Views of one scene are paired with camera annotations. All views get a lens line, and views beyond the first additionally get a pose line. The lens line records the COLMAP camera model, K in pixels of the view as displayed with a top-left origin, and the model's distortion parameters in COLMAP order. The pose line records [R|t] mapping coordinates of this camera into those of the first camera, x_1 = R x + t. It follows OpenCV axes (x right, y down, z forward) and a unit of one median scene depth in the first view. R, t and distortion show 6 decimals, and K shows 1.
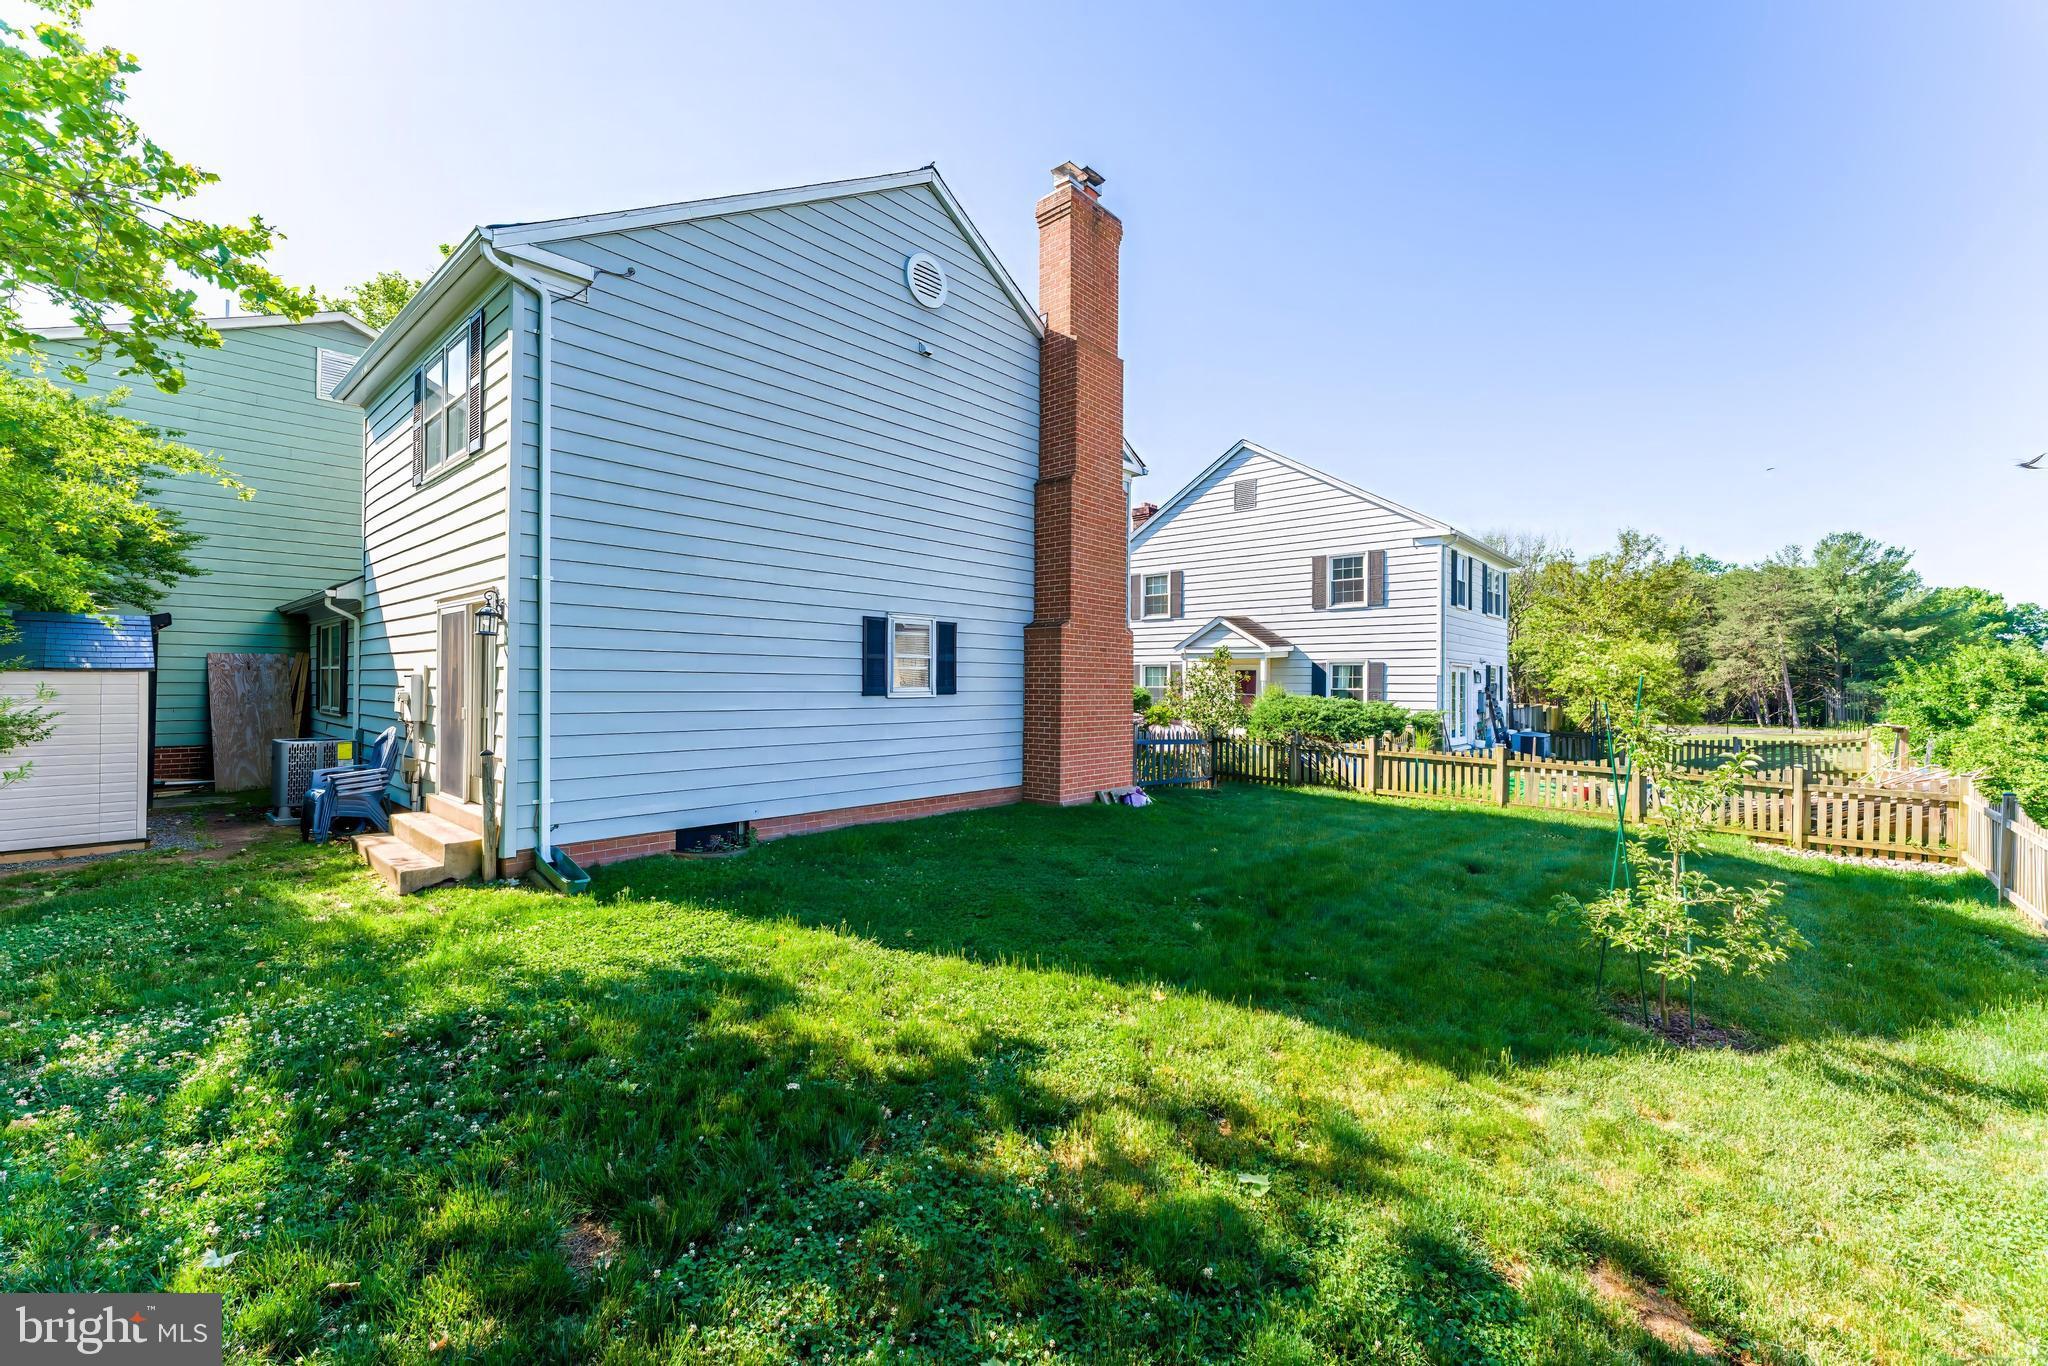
lens RADIAL K [[817.0, 0, 1024.0], [0, 817.0, 683.0], [0, 0, 1]] dist [-0.000642, -0.000025]
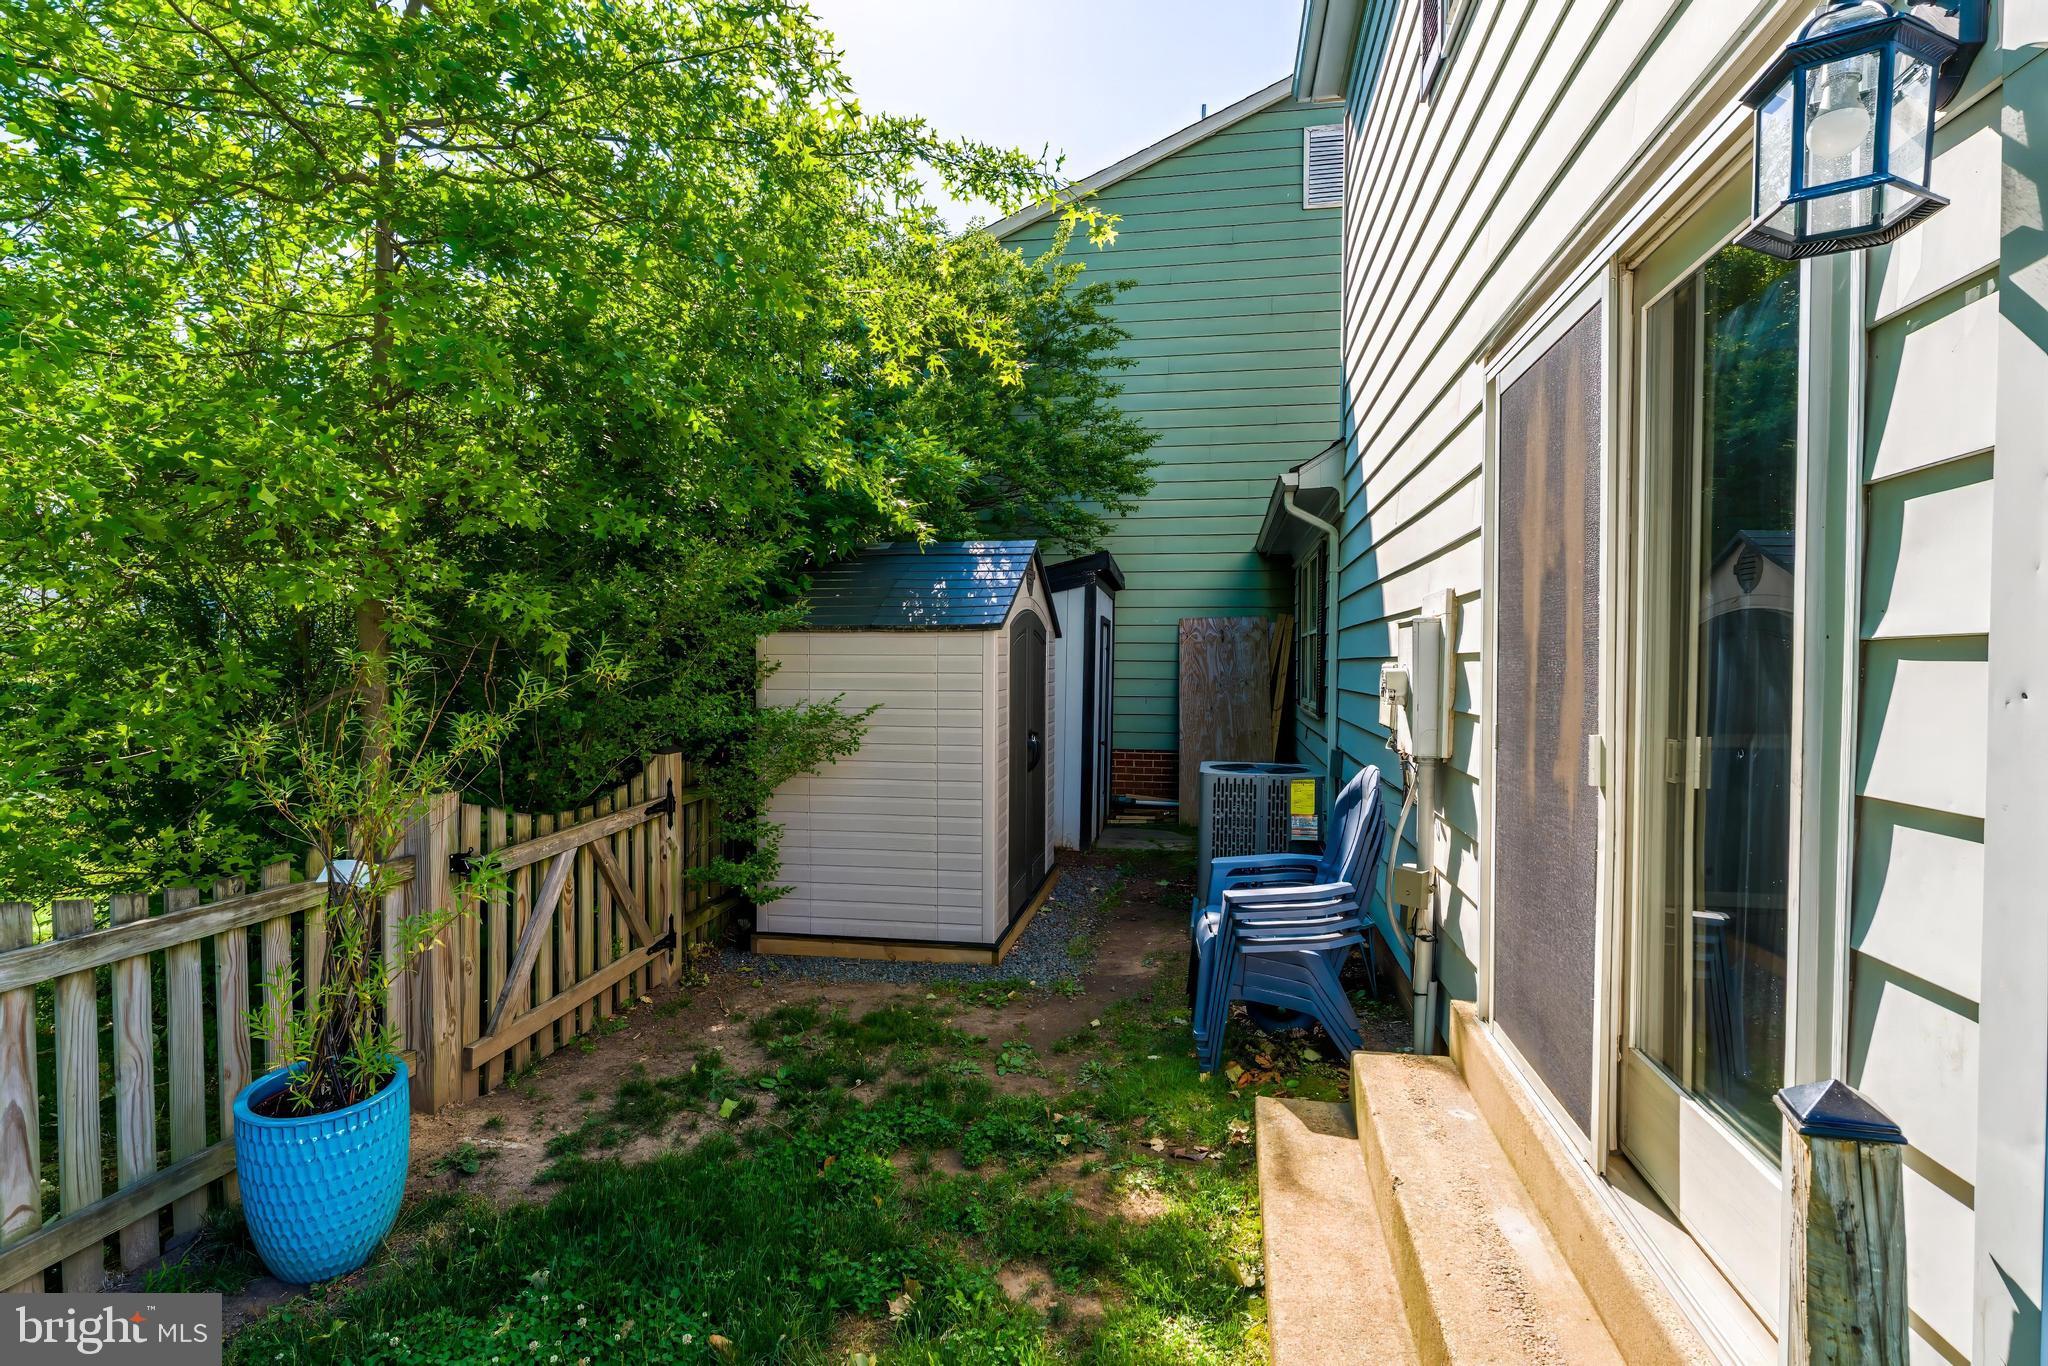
lens RADIAL K [[1046.6, 0, 1024.0], [0, 1046.6, 683.0], [0, 0, 1]] dist [-0.000778, -0.000062]
pose [[0.521925, 0.009375, -0.852940, -0.464595], [0.002787, 0.999916, 0.012696, 0.010343], [0.852987, -0.009004, 0.521855, 0.635691]]
